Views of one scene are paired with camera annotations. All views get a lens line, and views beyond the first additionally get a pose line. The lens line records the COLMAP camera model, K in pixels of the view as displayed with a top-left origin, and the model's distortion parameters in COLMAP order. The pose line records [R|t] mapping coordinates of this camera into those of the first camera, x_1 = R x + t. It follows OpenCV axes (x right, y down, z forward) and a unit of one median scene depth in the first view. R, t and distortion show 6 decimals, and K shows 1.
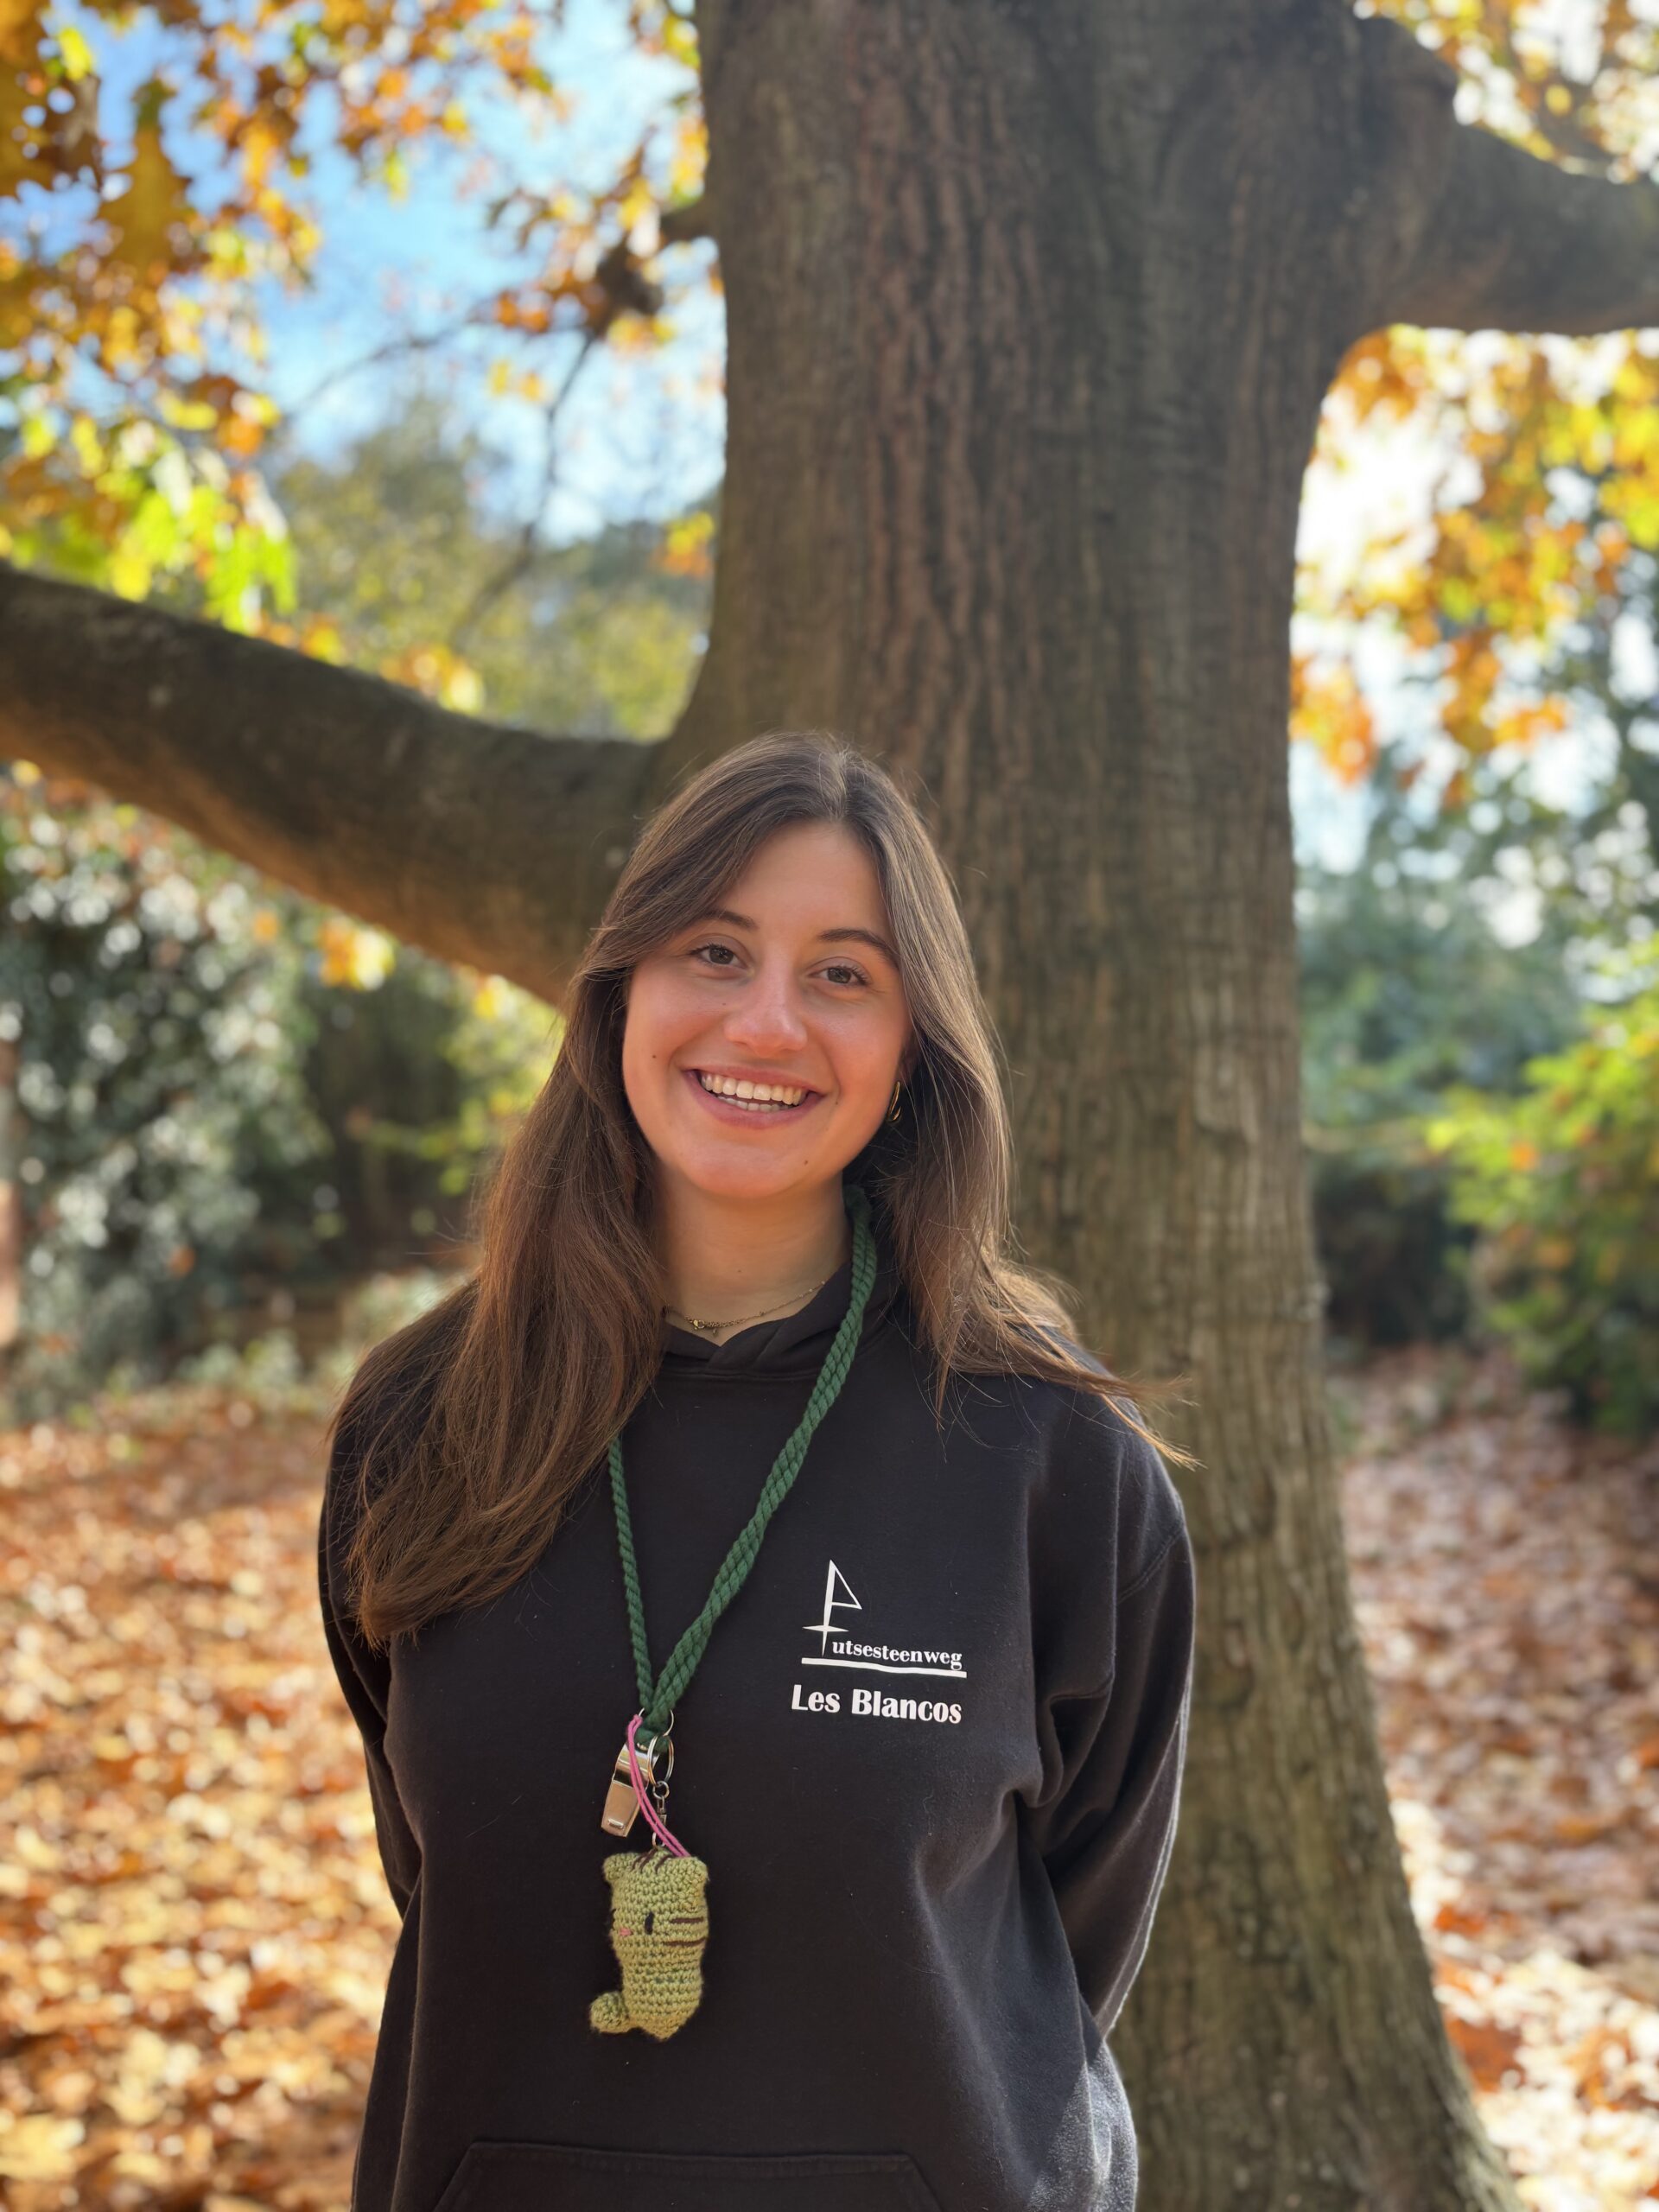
lens RADIAL K [[1656.5, 0, 816.6], [0, 1656.5, 1090.2], [0, 0, 1]] dist [0.016262, -0.016125]
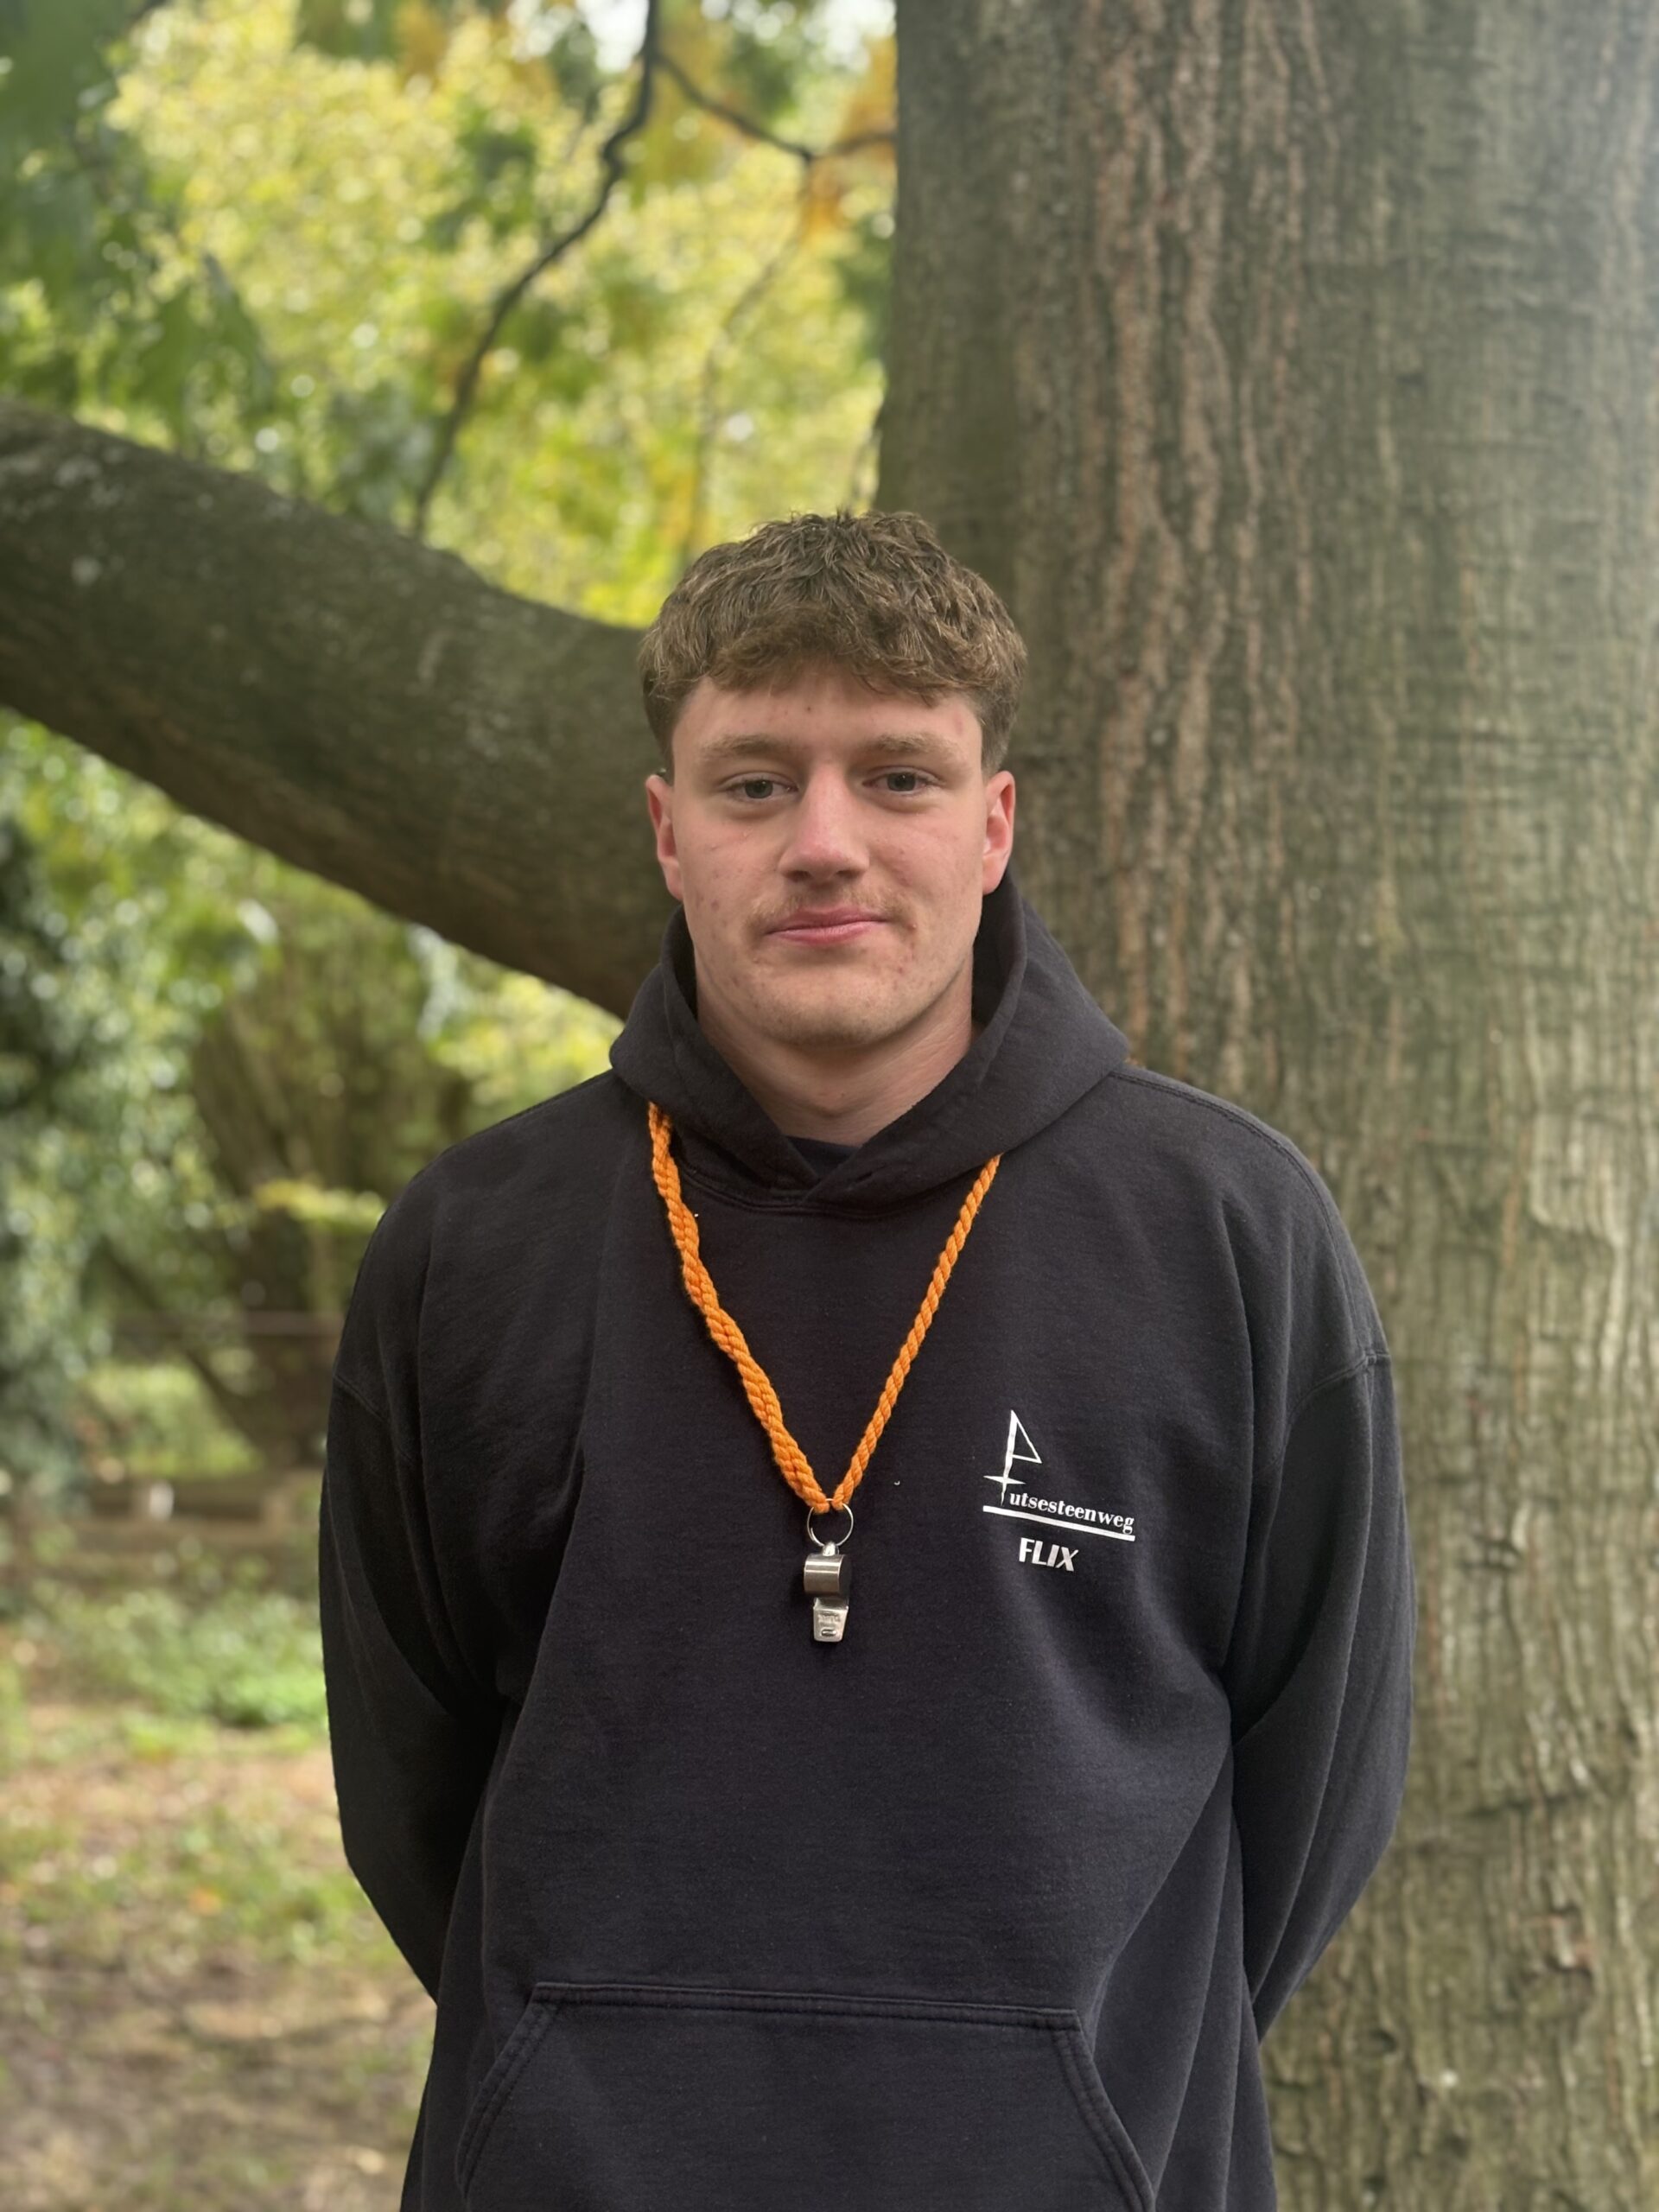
lens RADIAL K [[3326.4, 0, 808.6], [0, 3326.4, 1127.2], [0, 0, 1]] dist [0.069857, 0.000000]
pose [[0.993799, 0.011337, -0.110610, 0.077402], [-0.010672, 0.999921, 0.006601, -0.027398], [0.110676, -0.005380, 0.993842, -0.473795]]
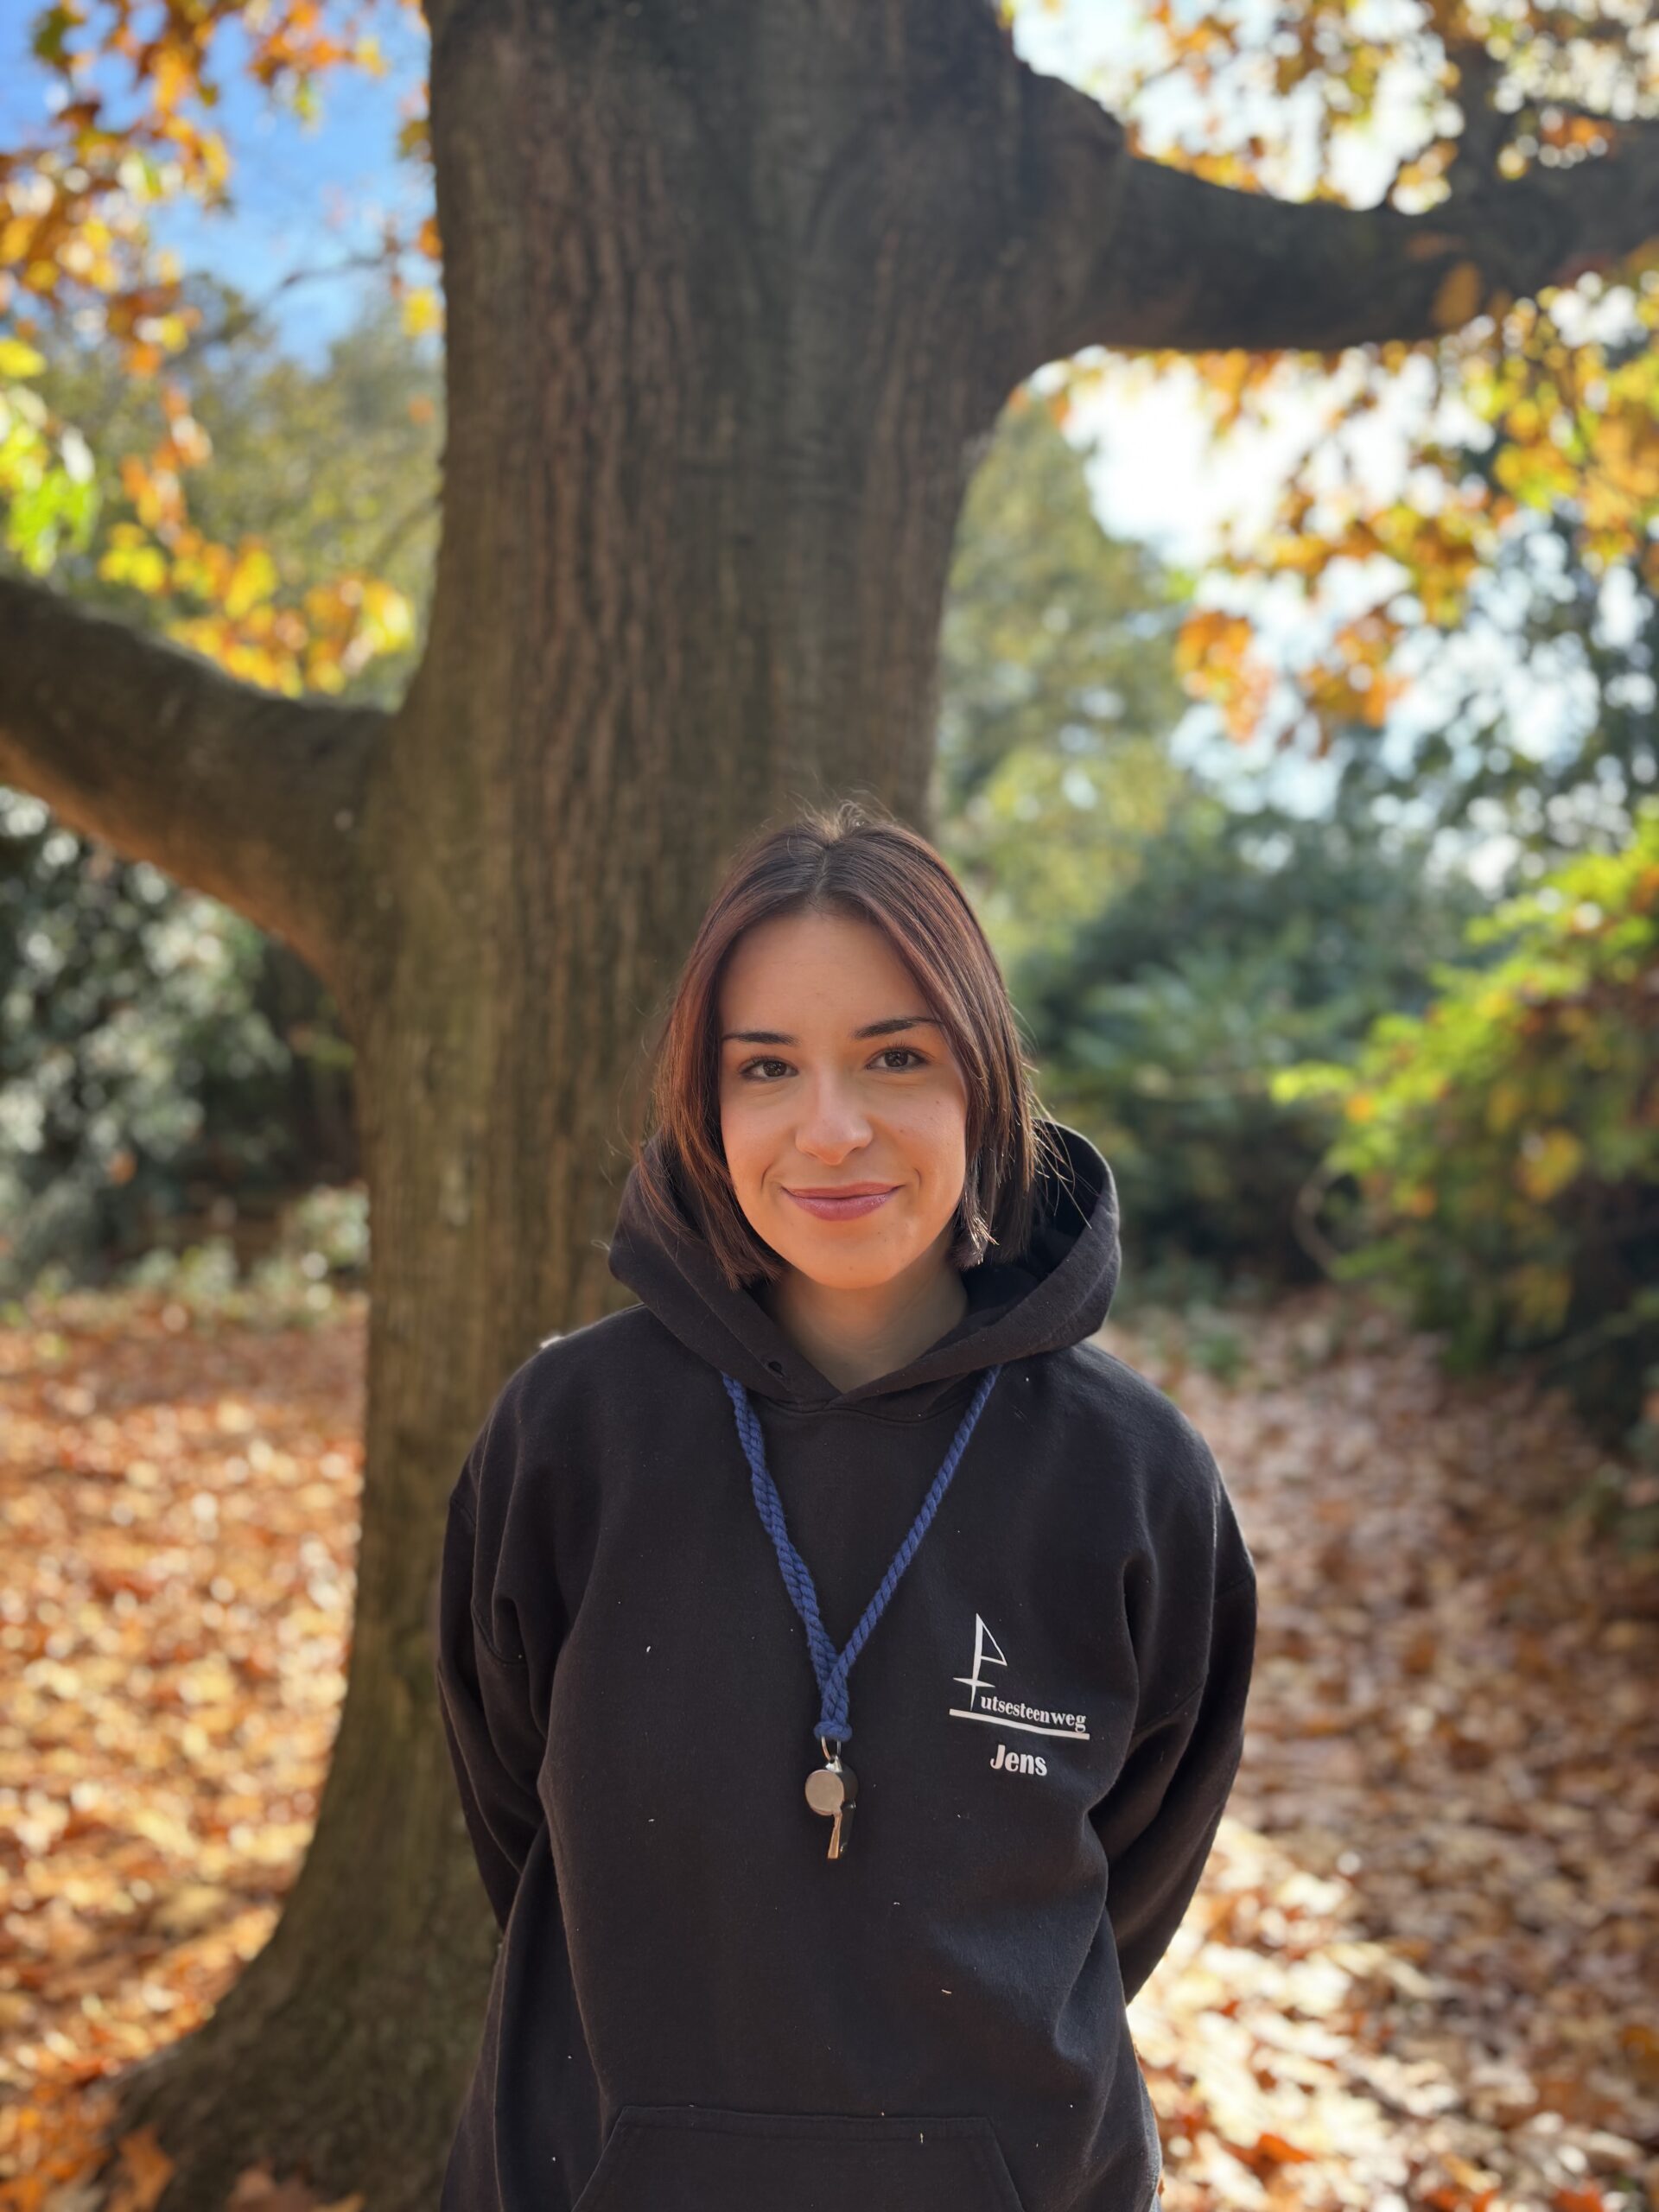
lens RADIAL K [[1656.5, 0, 821.5], [0, 1656.5, 1096.3], [0, 0, 1]] dist [0.016262, -0.016125]
pose [[0.999454, 0.030917, 0.011693, 0.223122], [-0.031438, 0.998380, 0.047427, -0.021440], [-0.010208, -0.047769, 0.998806, -0.147860]]
